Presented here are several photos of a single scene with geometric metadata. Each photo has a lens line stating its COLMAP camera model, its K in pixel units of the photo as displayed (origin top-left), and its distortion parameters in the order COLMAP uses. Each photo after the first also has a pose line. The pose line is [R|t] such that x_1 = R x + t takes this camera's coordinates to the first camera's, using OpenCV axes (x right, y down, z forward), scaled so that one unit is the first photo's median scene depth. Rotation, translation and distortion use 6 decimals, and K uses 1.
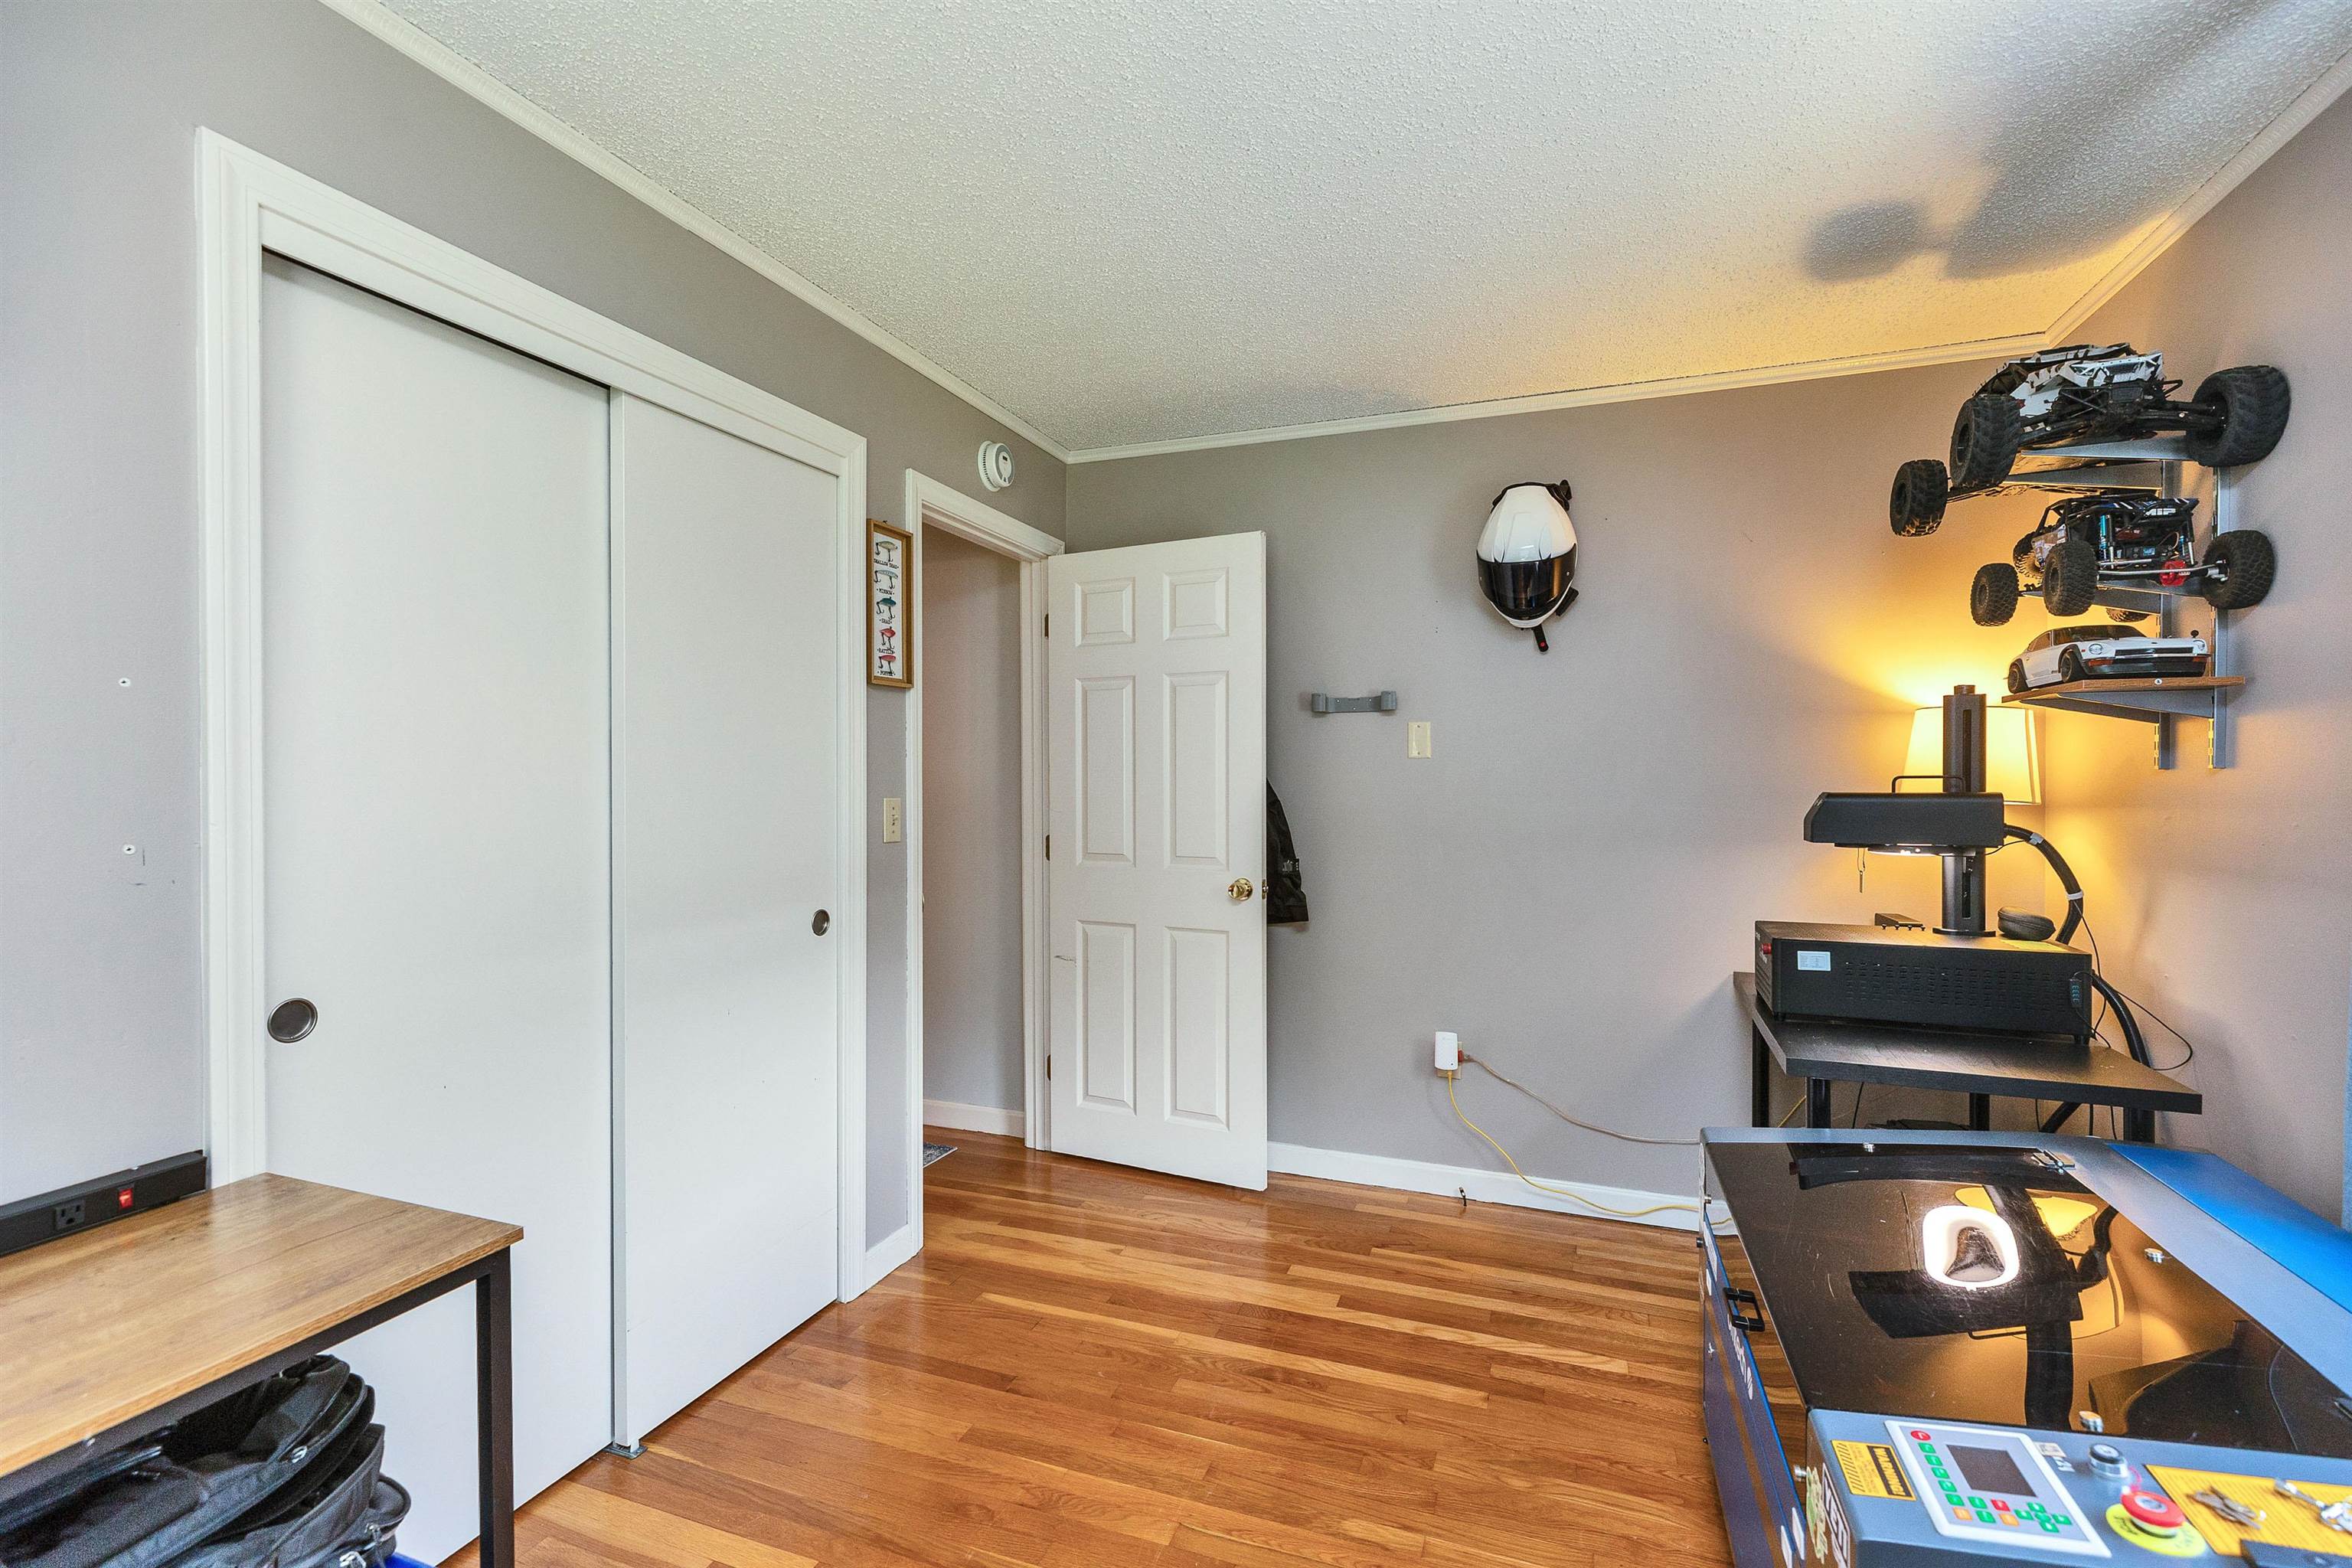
lens RADIAL K [[1064.4, 0, 1183.3], [0, 1064.4, 791.1], [0, 0, 1]] dist [0.007753, -0.001007]
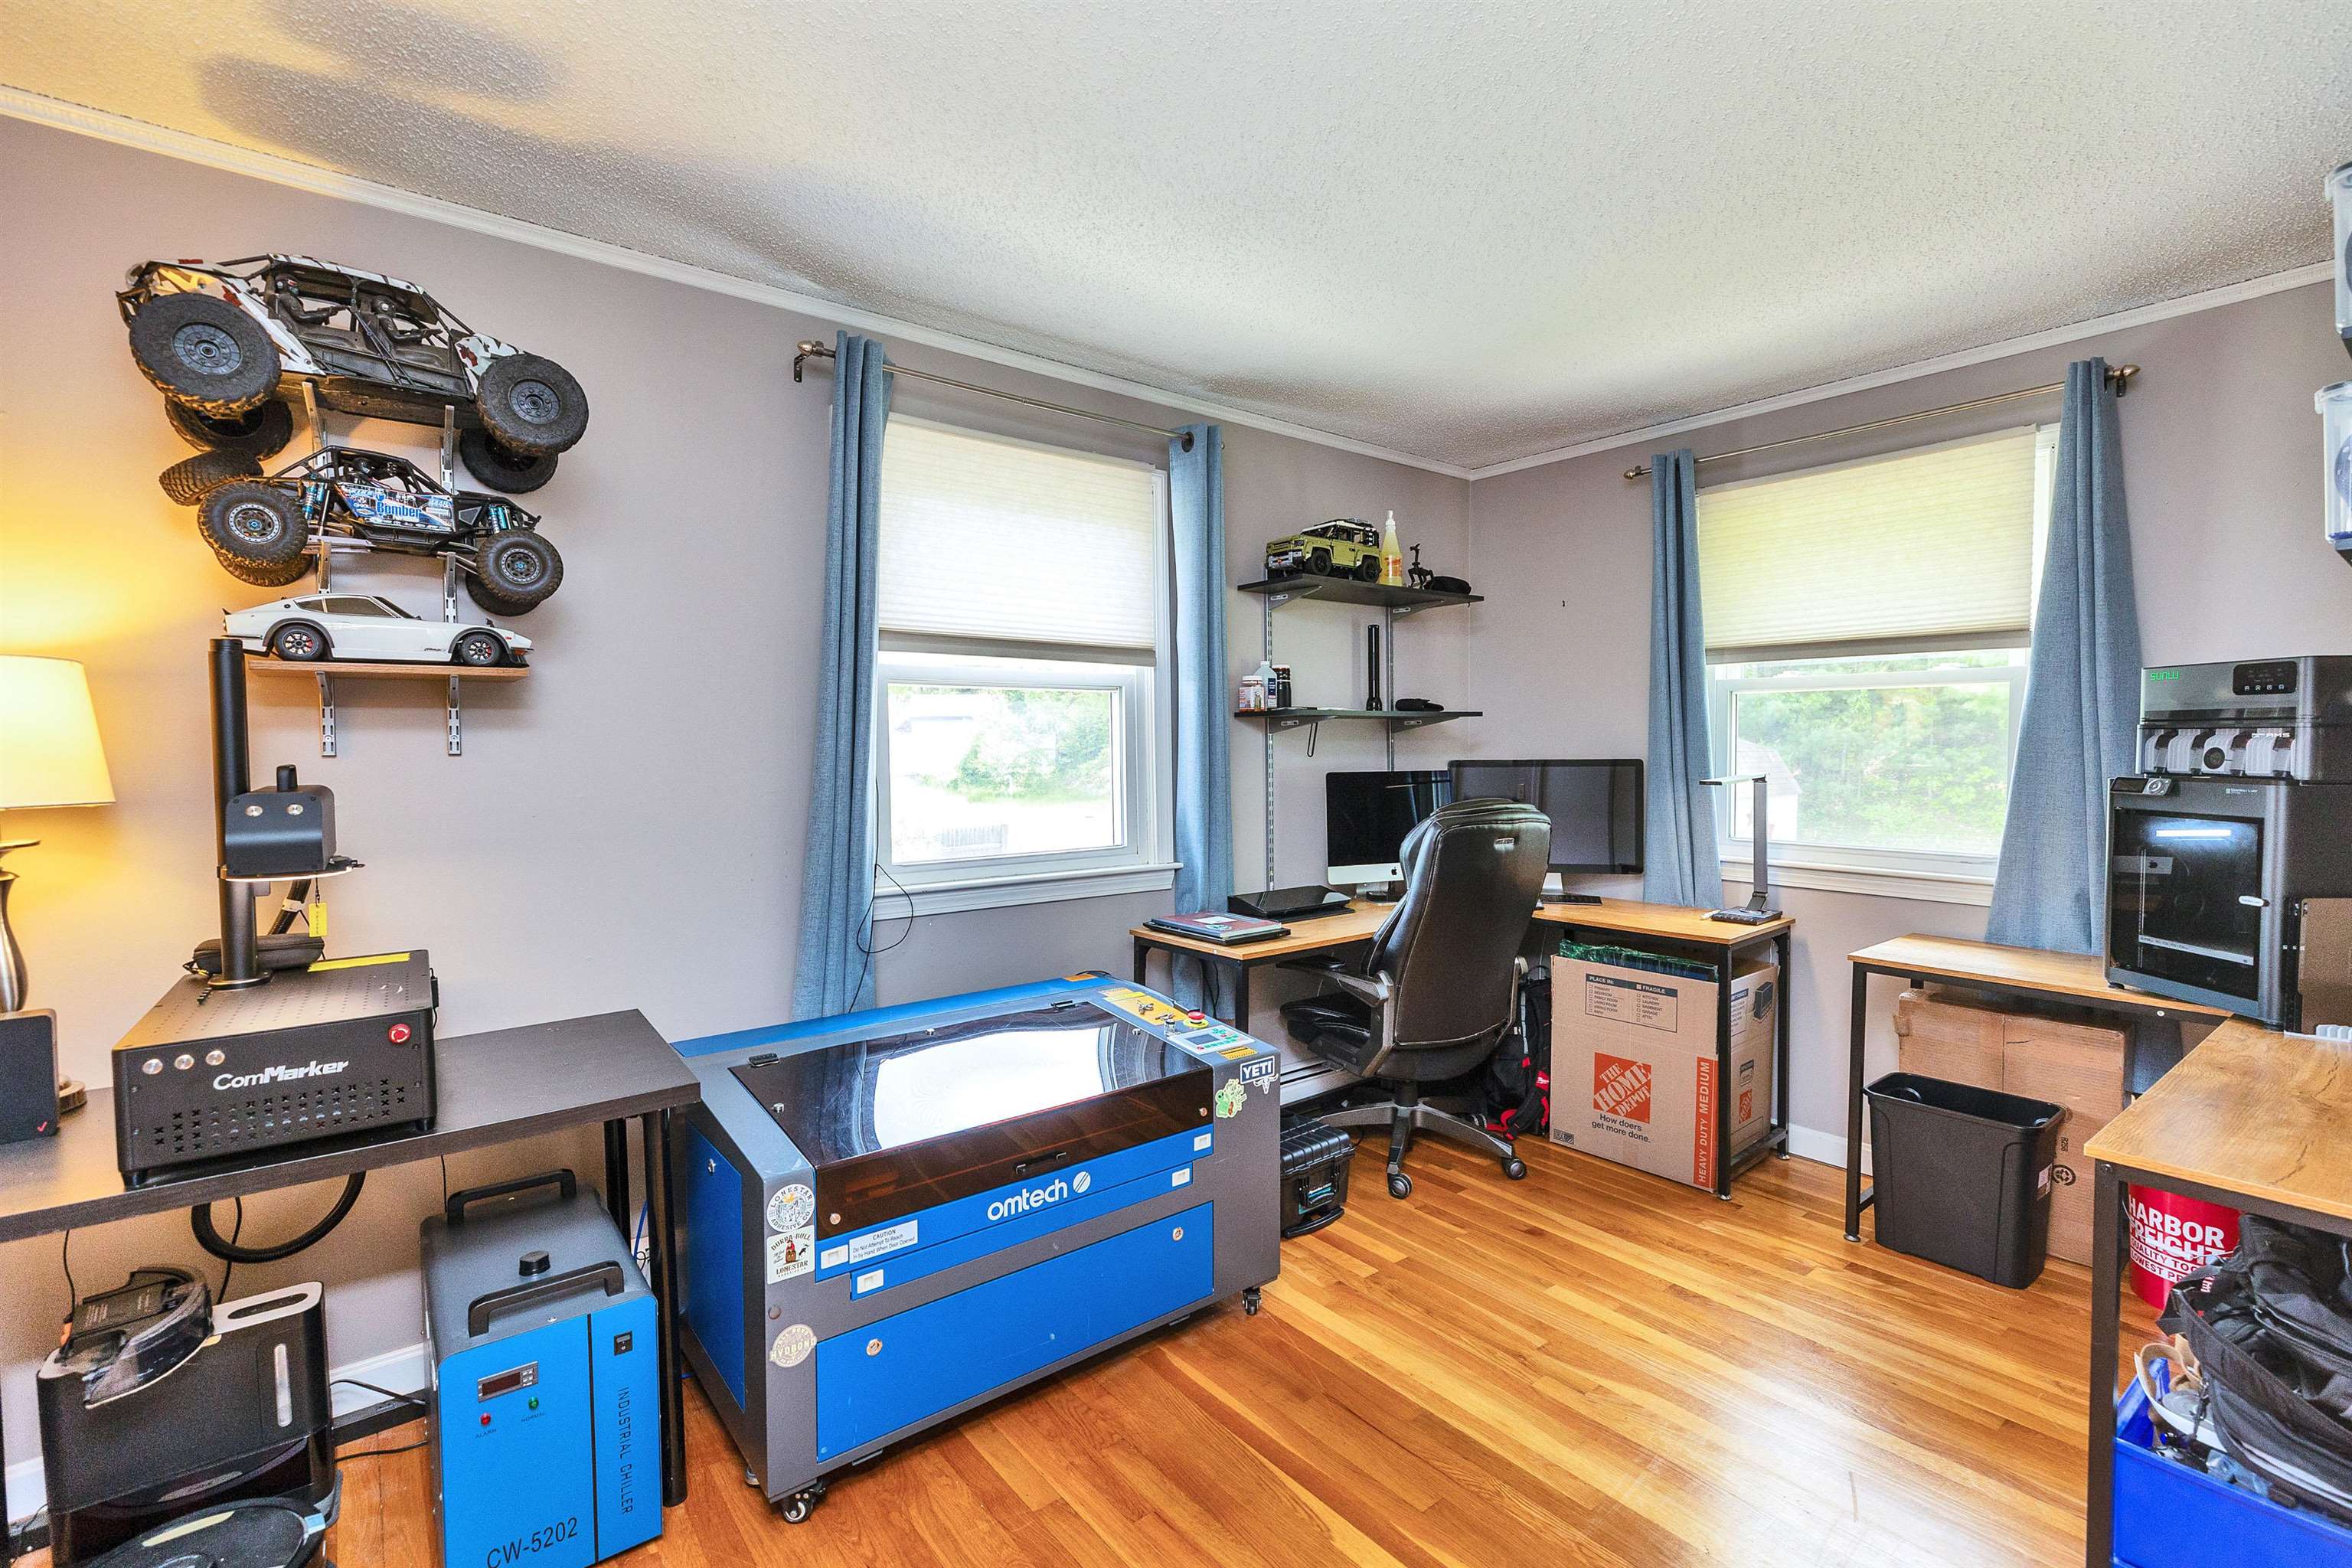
lens RADIAL K [[1064.4, 0, 1170.4], [0, 1064.4, 783.2], [0, 0, 1]] dist [0.007753, -0.001007]
pose [[-0.853482, -0.015152, 0.520902, -0.175177], [0.012783, 0.998668, 0.049994, -0.028491], [-0.520965, 0.049327, -0.852151, 1.222358]]
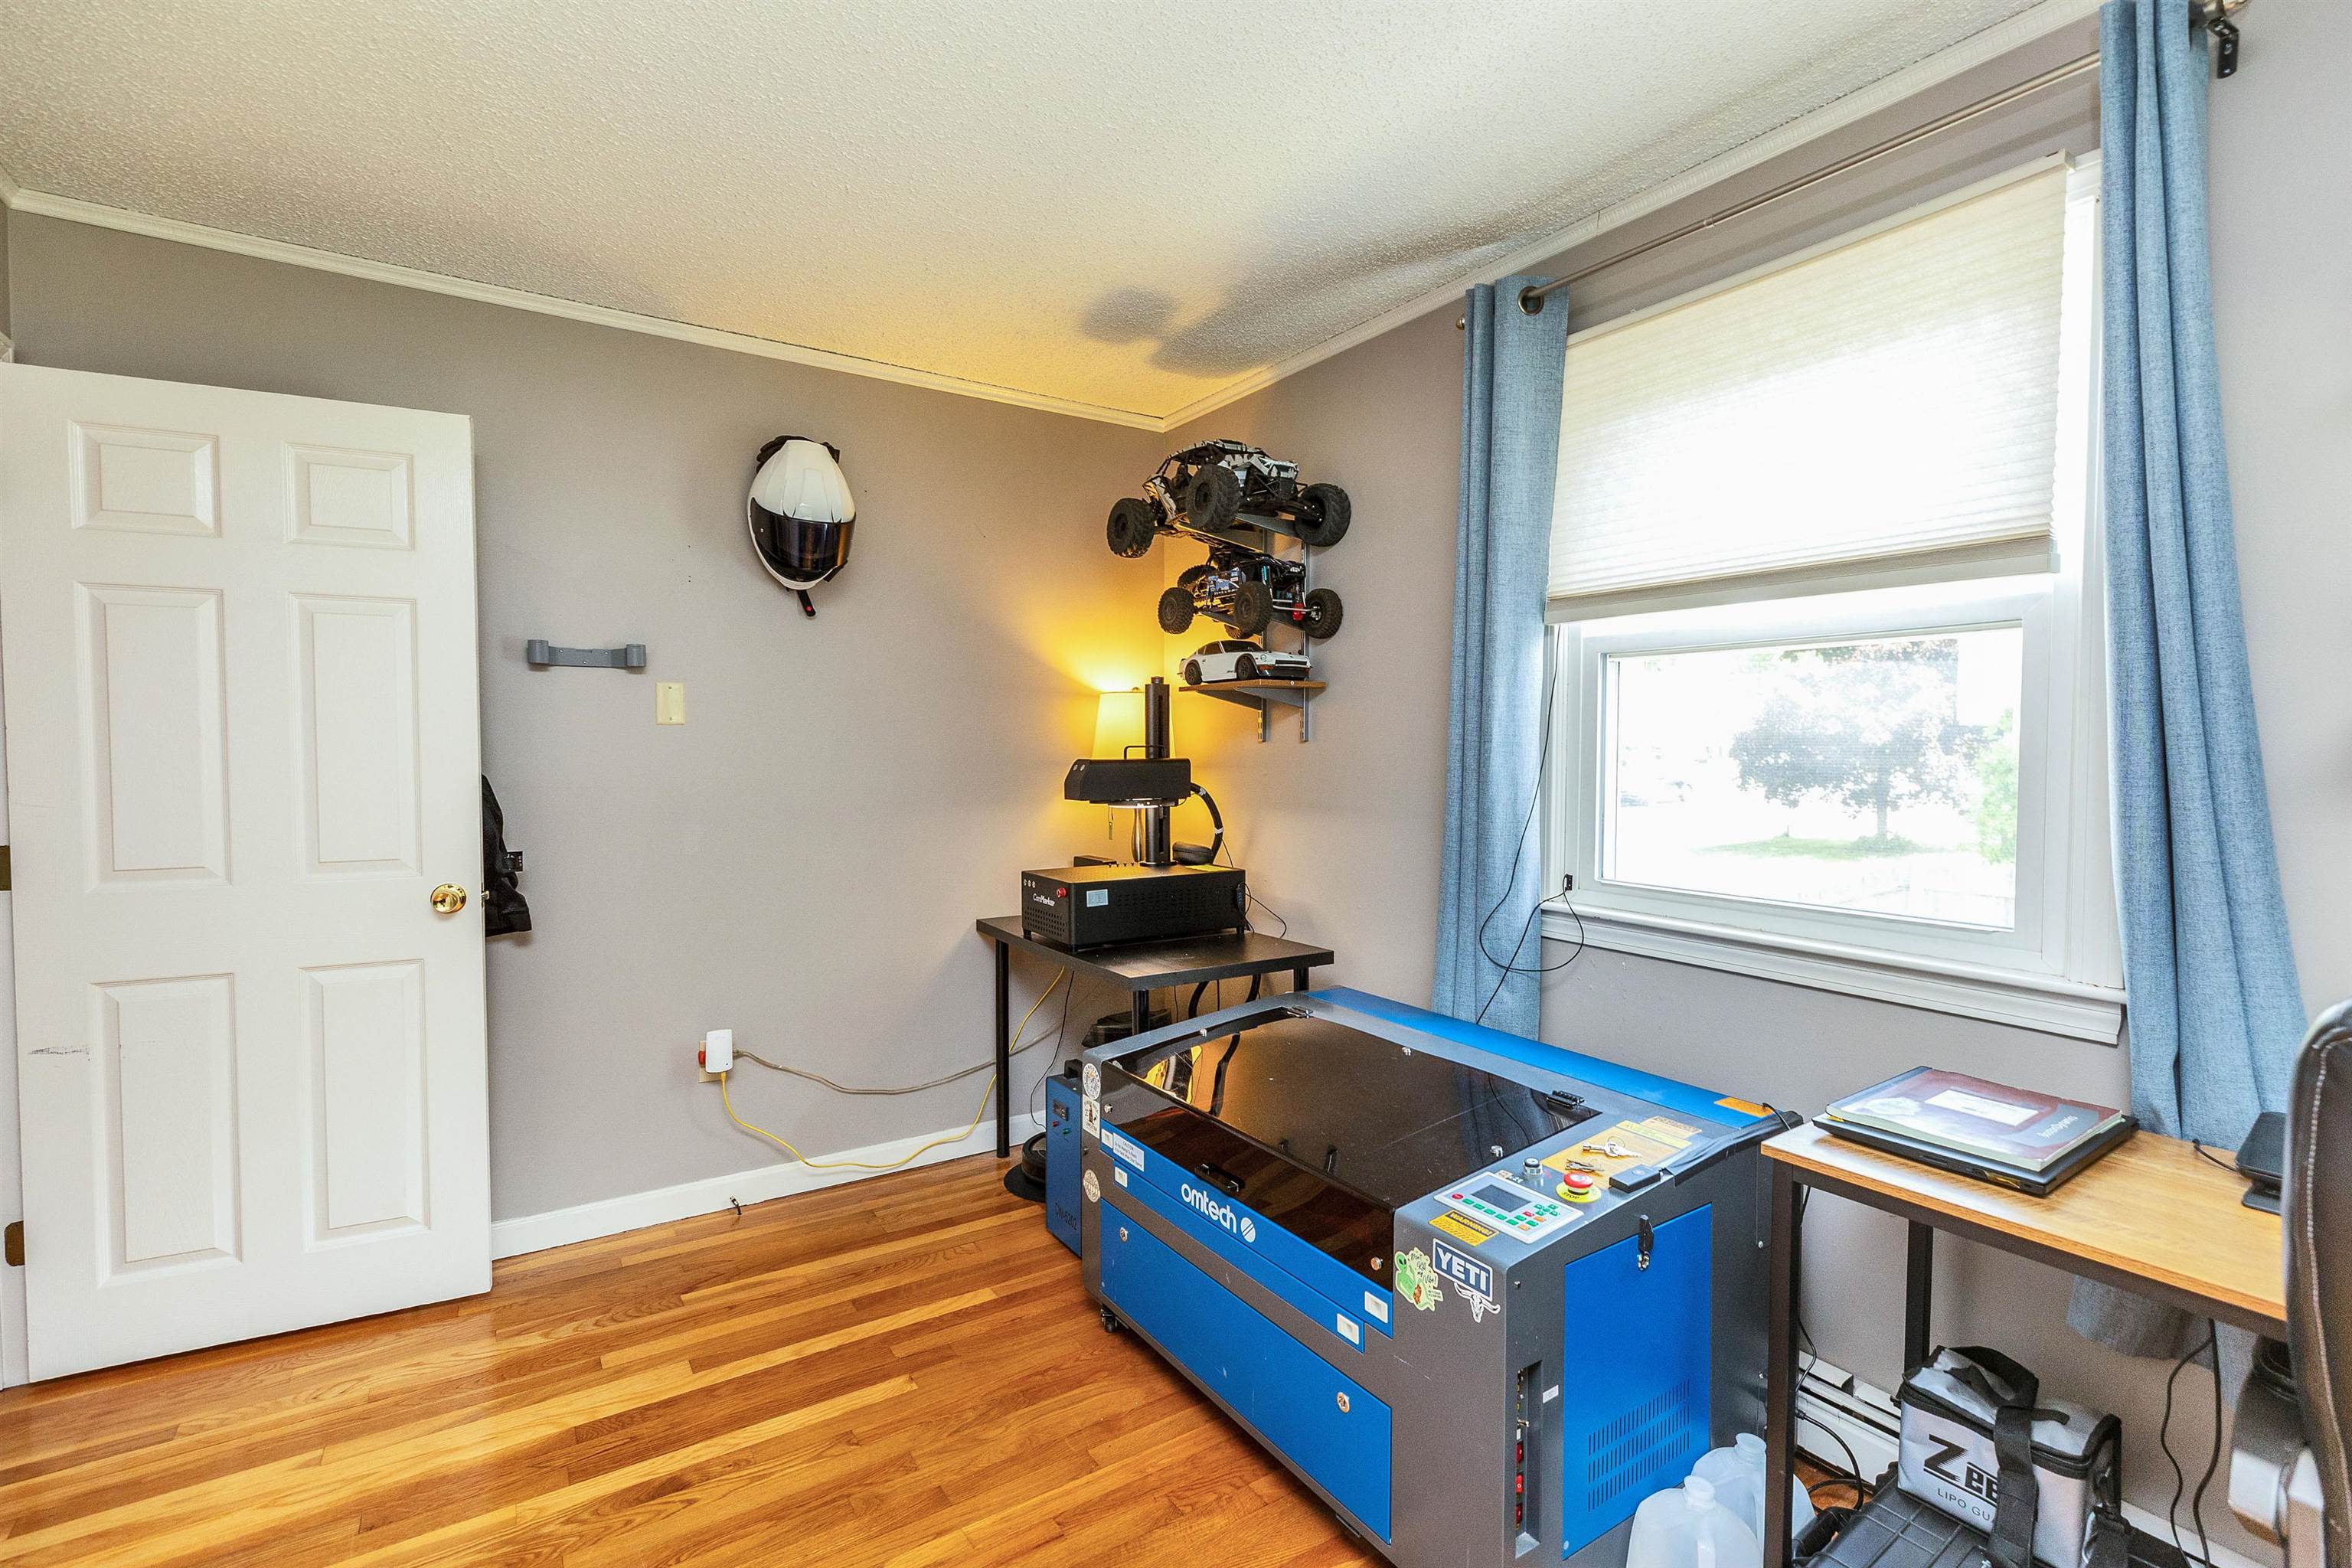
lens RADIAL K [[1064.4, 0, 1187.6], [0, 1064.4, 777.2], [0, 0, 1]] dist [0.007753, -0.001007]
pose [[0.589389, -0.023937, 0.807495, -0.292996], [0.009805, 0.999699, 0.022478, -0.004176], [-0.807790, -0.005331, 0.589446, 0.184133]]
